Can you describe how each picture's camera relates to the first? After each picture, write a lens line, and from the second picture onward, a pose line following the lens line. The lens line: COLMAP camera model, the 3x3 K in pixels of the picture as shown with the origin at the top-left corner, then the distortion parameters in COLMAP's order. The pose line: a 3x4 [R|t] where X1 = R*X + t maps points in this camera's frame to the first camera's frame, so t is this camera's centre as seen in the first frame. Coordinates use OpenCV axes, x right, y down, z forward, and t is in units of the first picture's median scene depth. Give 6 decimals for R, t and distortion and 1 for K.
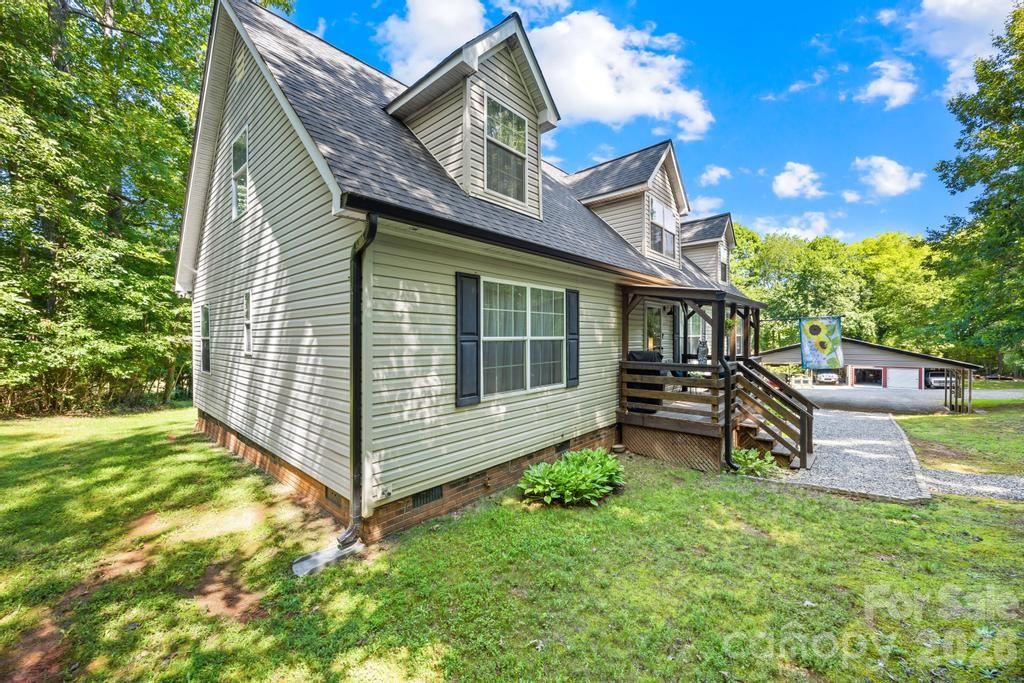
lens RADIAL K [[376.7, 0, 517.3], [0, 376.7, 337.1], [0, 0, 1]] dist [-0.002706, -0.000095]
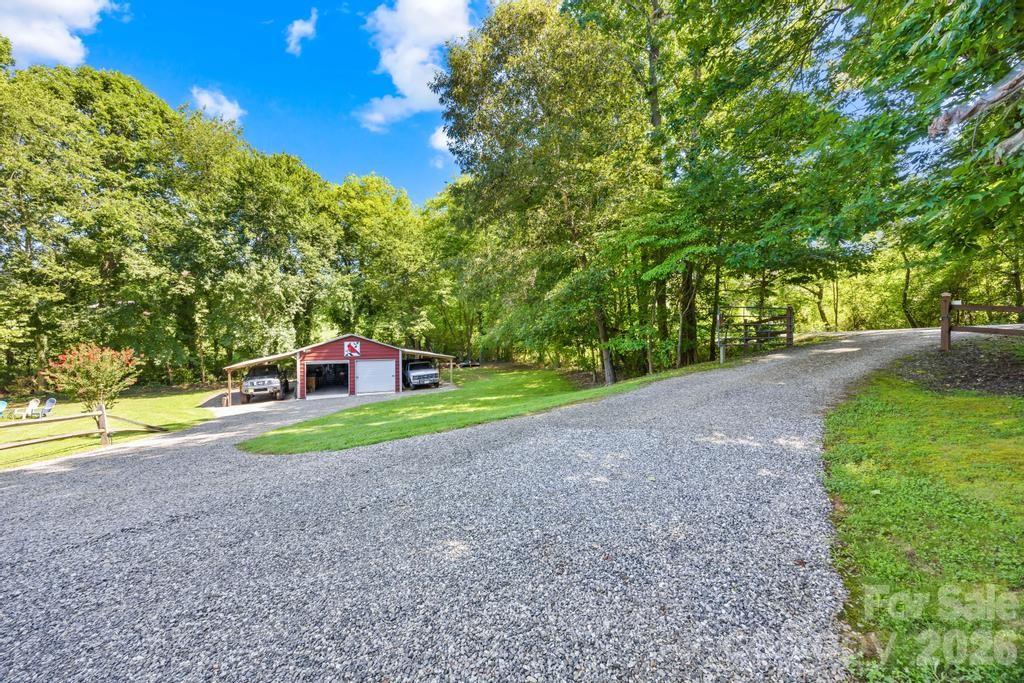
lens RADIAL K [[376.7, 0, 514.5], [0, 376.7, 340.3], [0, 0, 1]] dist [-0.002706, -0.000095]
pose [[0.479973, -0.004273, 0.877273, 0.551134], [0.005130, 0.999985, 0.002064, 0.048344], [-0.877268, 0.003510, 0.479988, 0.473938]]
